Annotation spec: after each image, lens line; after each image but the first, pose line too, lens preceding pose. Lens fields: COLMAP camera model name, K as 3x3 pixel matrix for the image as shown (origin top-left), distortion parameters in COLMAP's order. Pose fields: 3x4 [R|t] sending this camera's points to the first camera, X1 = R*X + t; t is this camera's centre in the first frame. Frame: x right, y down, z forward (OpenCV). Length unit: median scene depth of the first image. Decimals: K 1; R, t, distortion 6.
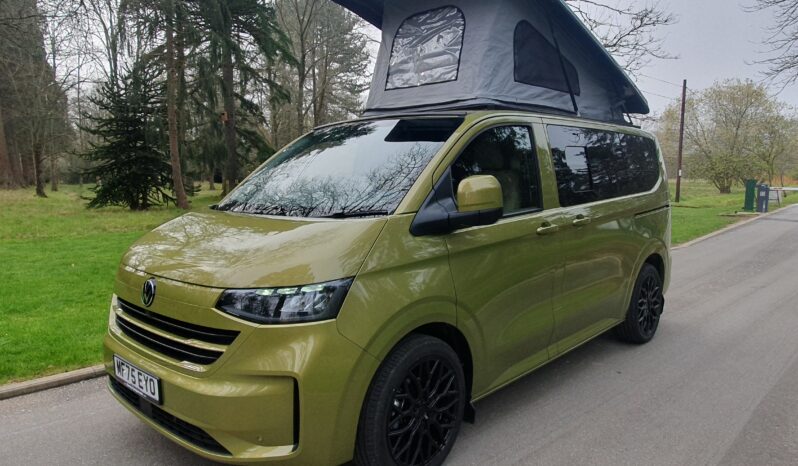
lens RADIAL K [[552.6, 0, 392.2], [0, 552.6, 234.9], [0, 0, 1]] dist [0.011820, -0.006749]
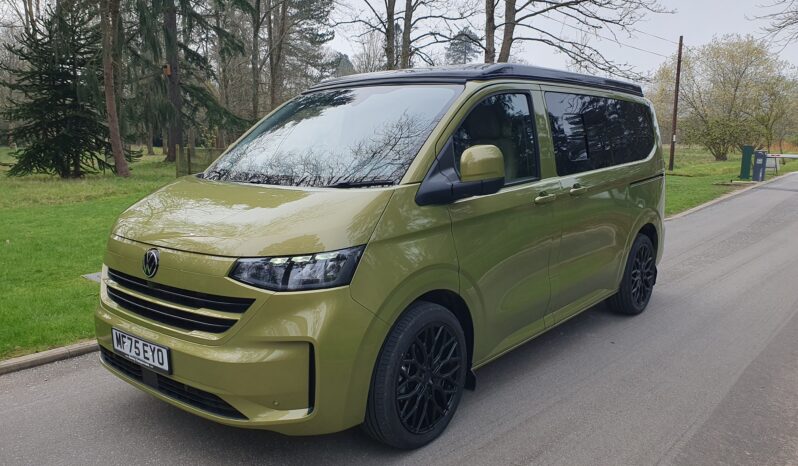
lens RADIAL K [[623.8, 0, 401.8], [0, 623.8, 233.1], [0, 0, 1]] dist [0.013781, -0.000930]
pose [[0.997577, -0.005679, 0.069342, -0.050065], [0.002721, 0.999086, 0.042669, 0.002674], [-0.069521, -0.042377, 0.996680, -0.095405]]
